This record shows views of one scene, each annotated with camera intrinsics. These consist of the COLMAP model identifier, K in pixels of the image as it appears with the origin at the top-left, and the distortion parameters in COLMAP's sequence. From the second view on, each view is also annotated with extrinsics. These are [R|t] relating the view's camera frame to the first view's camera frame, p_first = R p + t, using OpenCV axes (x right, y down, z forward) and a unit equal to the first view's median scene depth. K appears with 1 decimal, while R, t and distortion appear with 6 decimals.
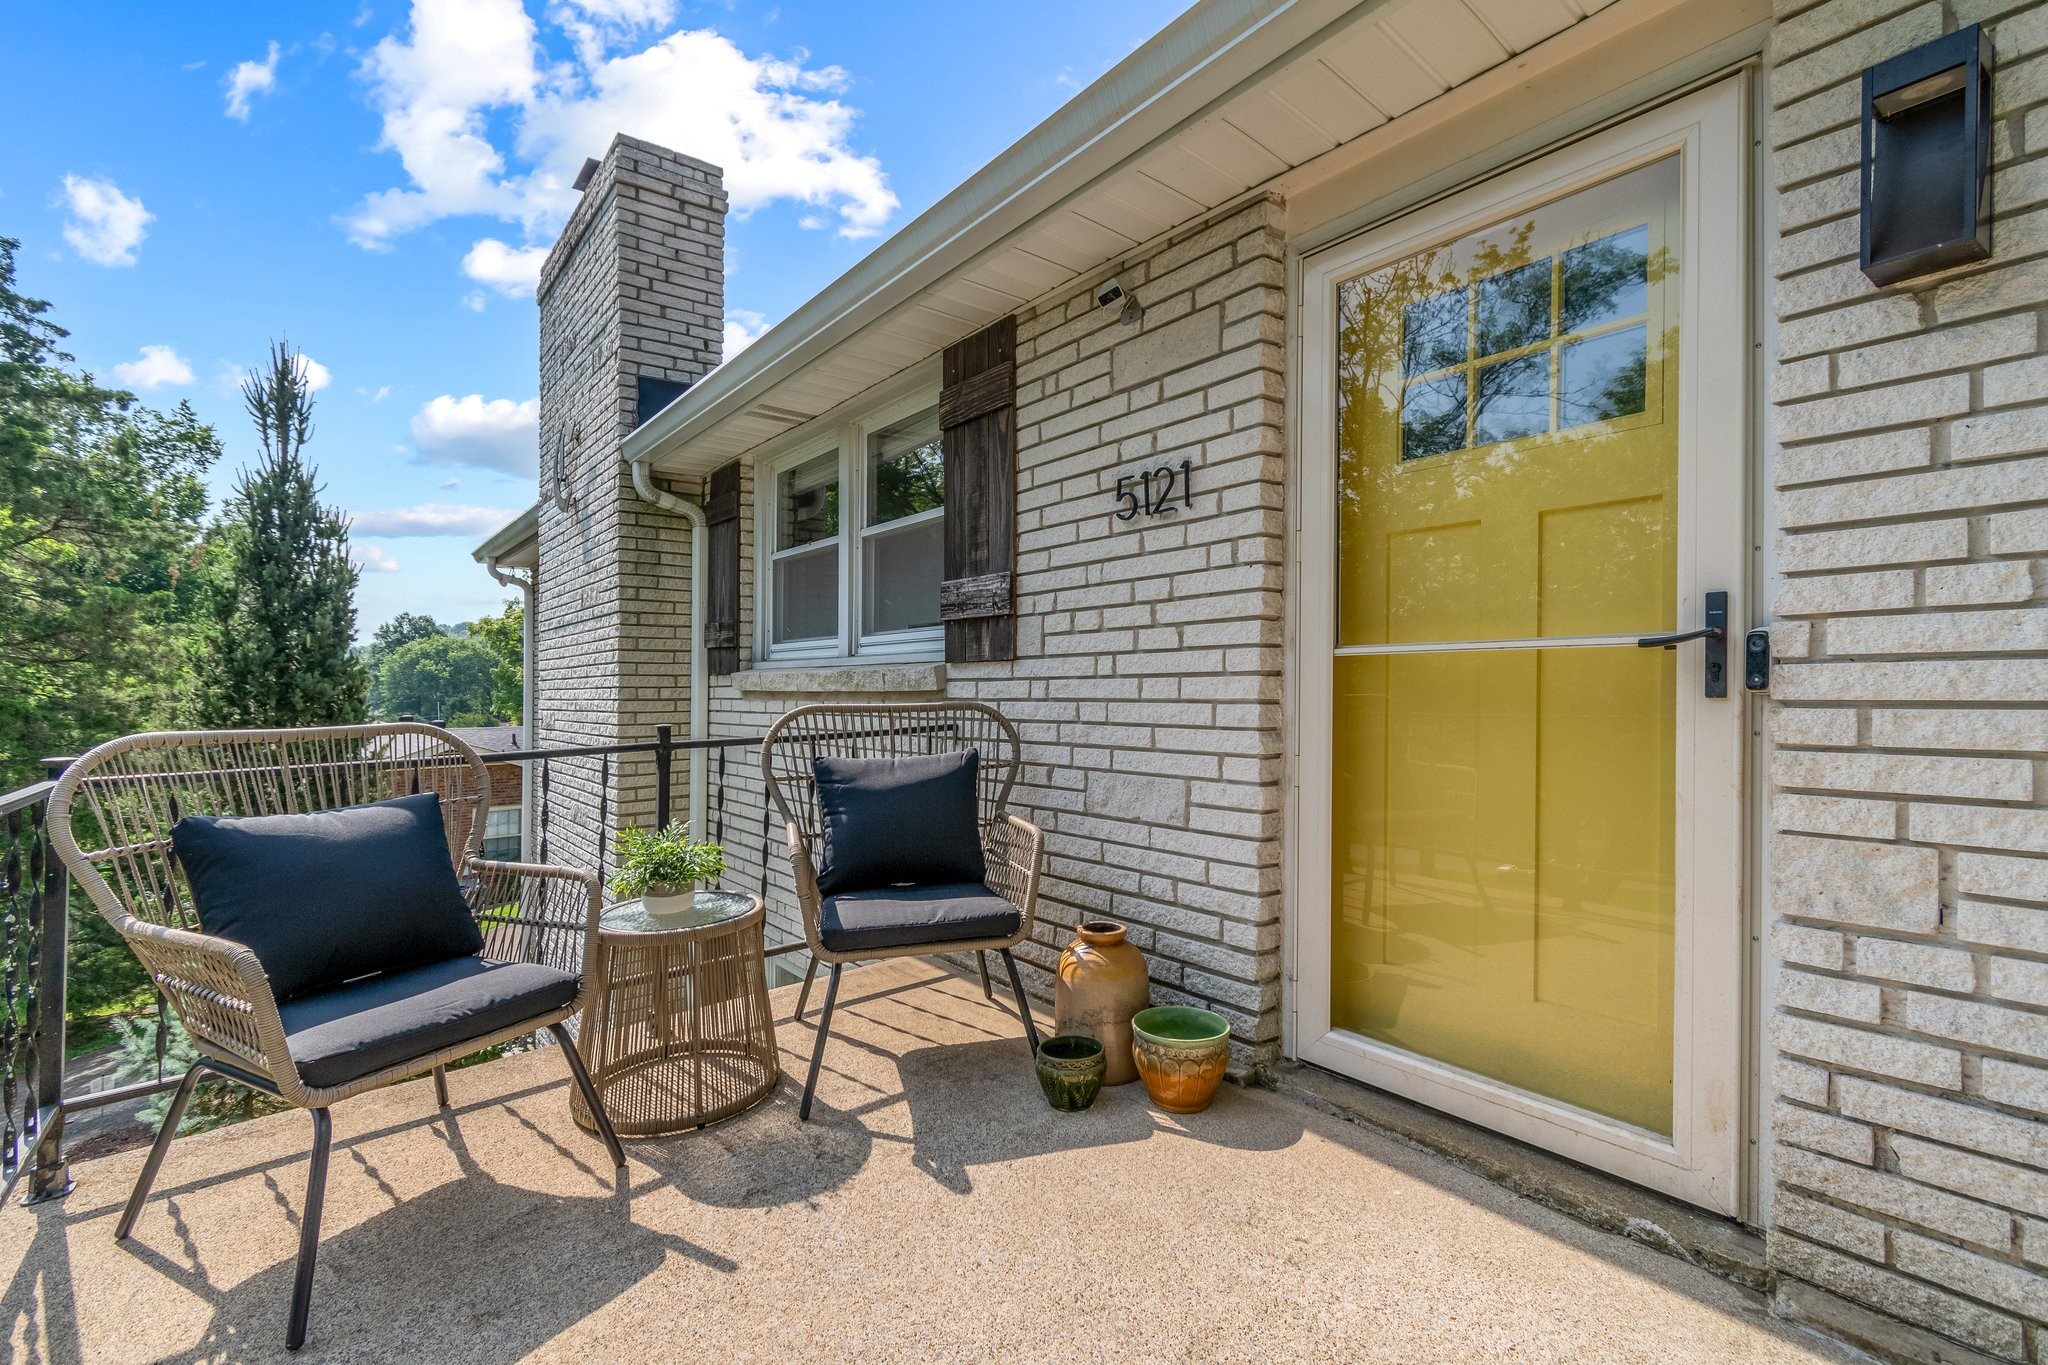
lens RADIAL K [[919.1, 0, 1009.2], [0, 919.1, 680.4], [0, 0, 1]] dist [0.001675, -0.000925]
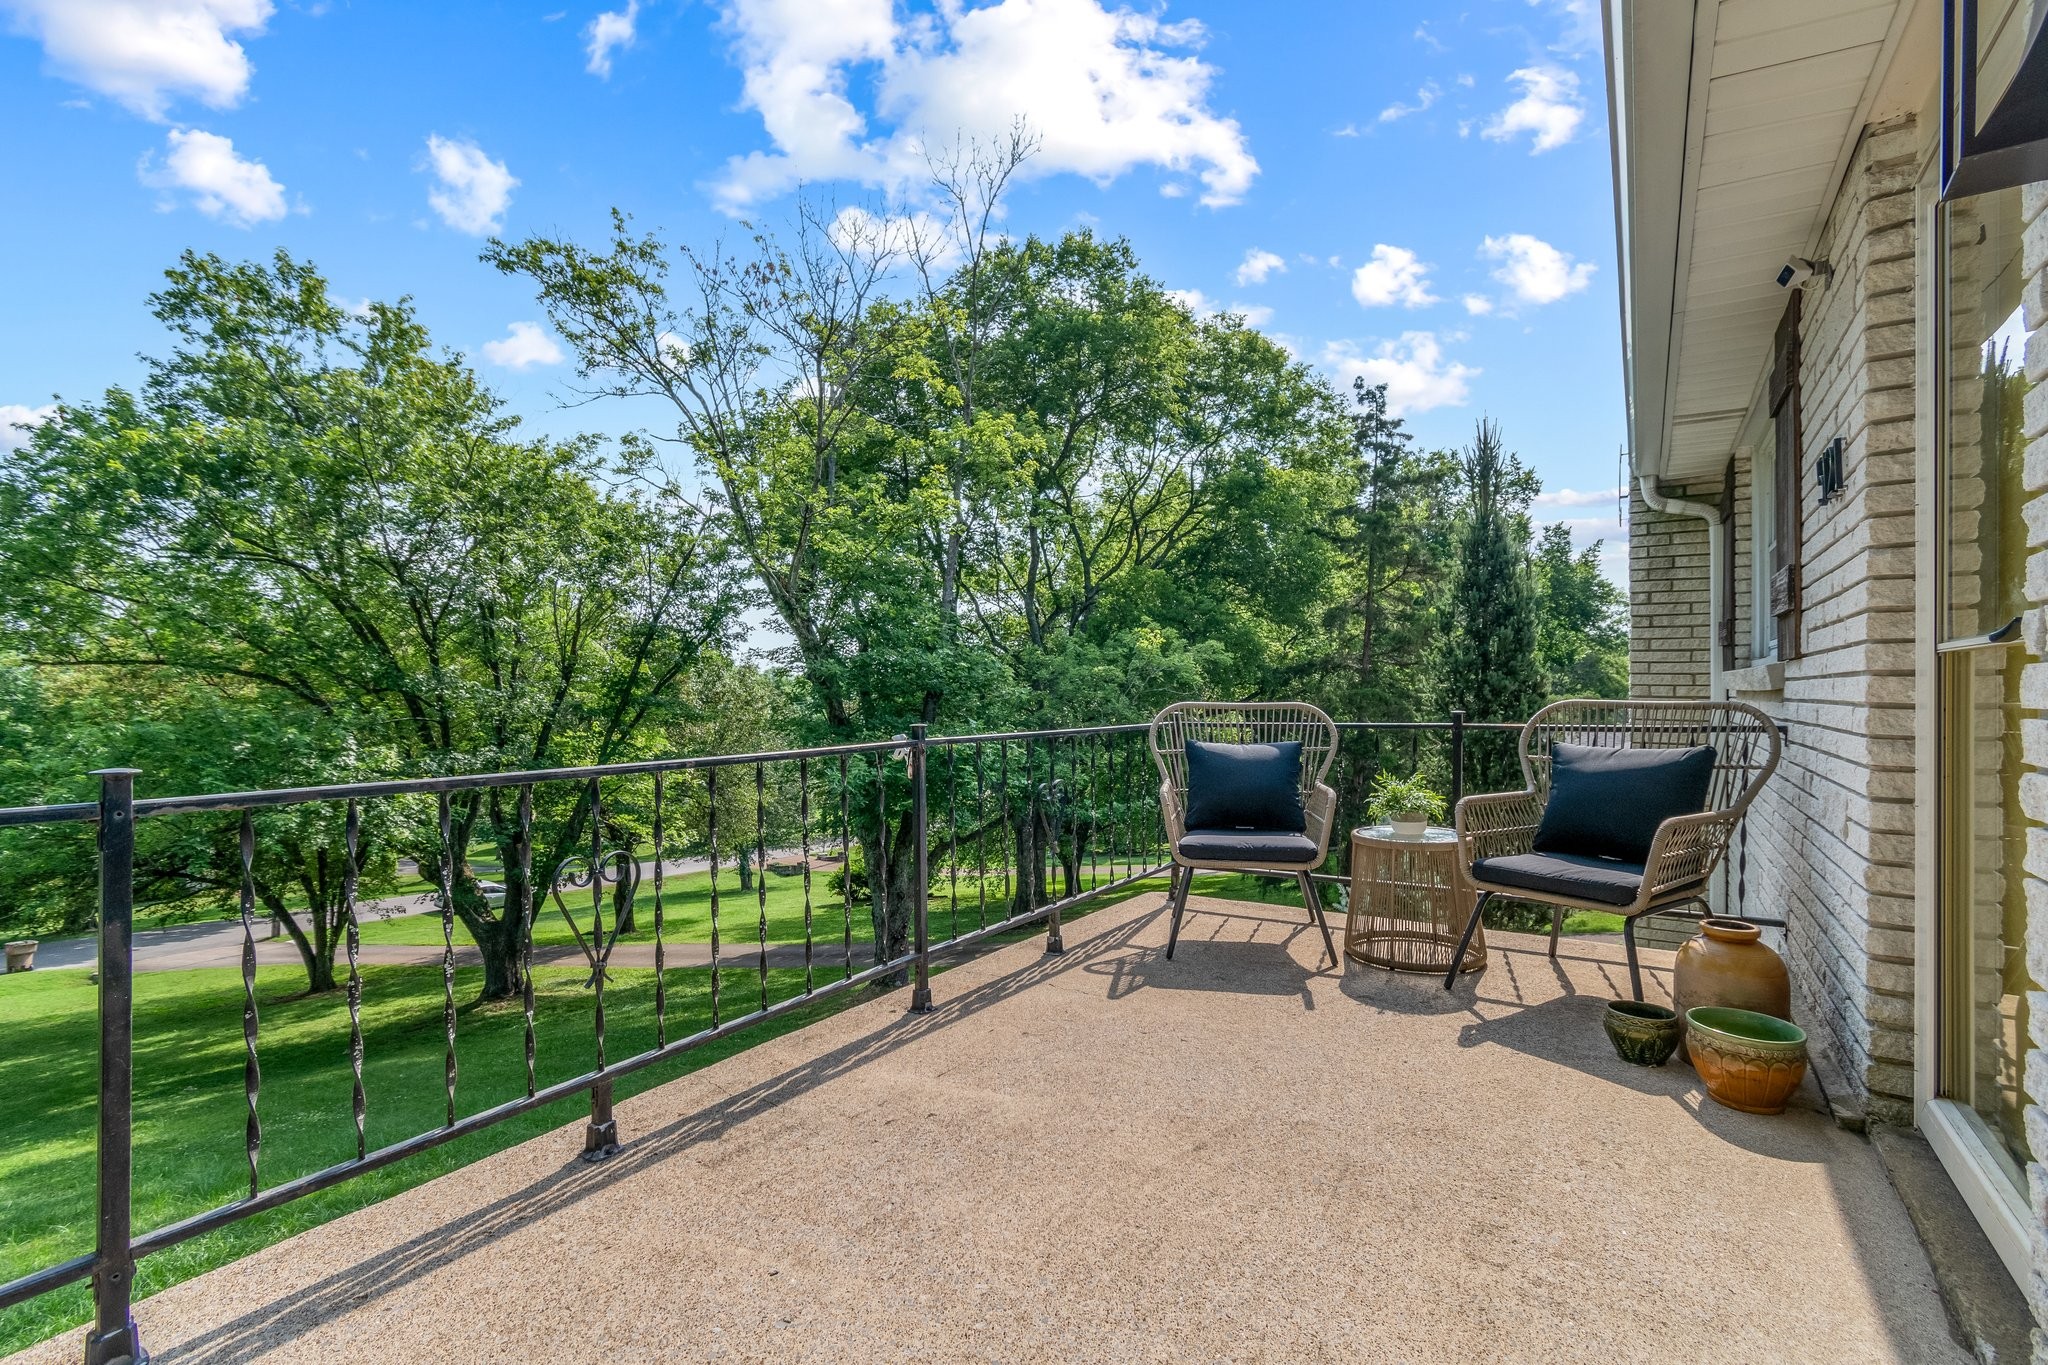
lens RADIAL K [[919.1, 0, 1009.2], [0, 919.1, 680.4], [0, 0, 1]] dist [0.001675, -0.000925]
pose [[0.280110, 0.003467, -0.959962, 0.424326], [-0.000785, 0.999994, 0.003383, -0.001002], [0.959968, -0.000194, 0.280111, -0.020172]]
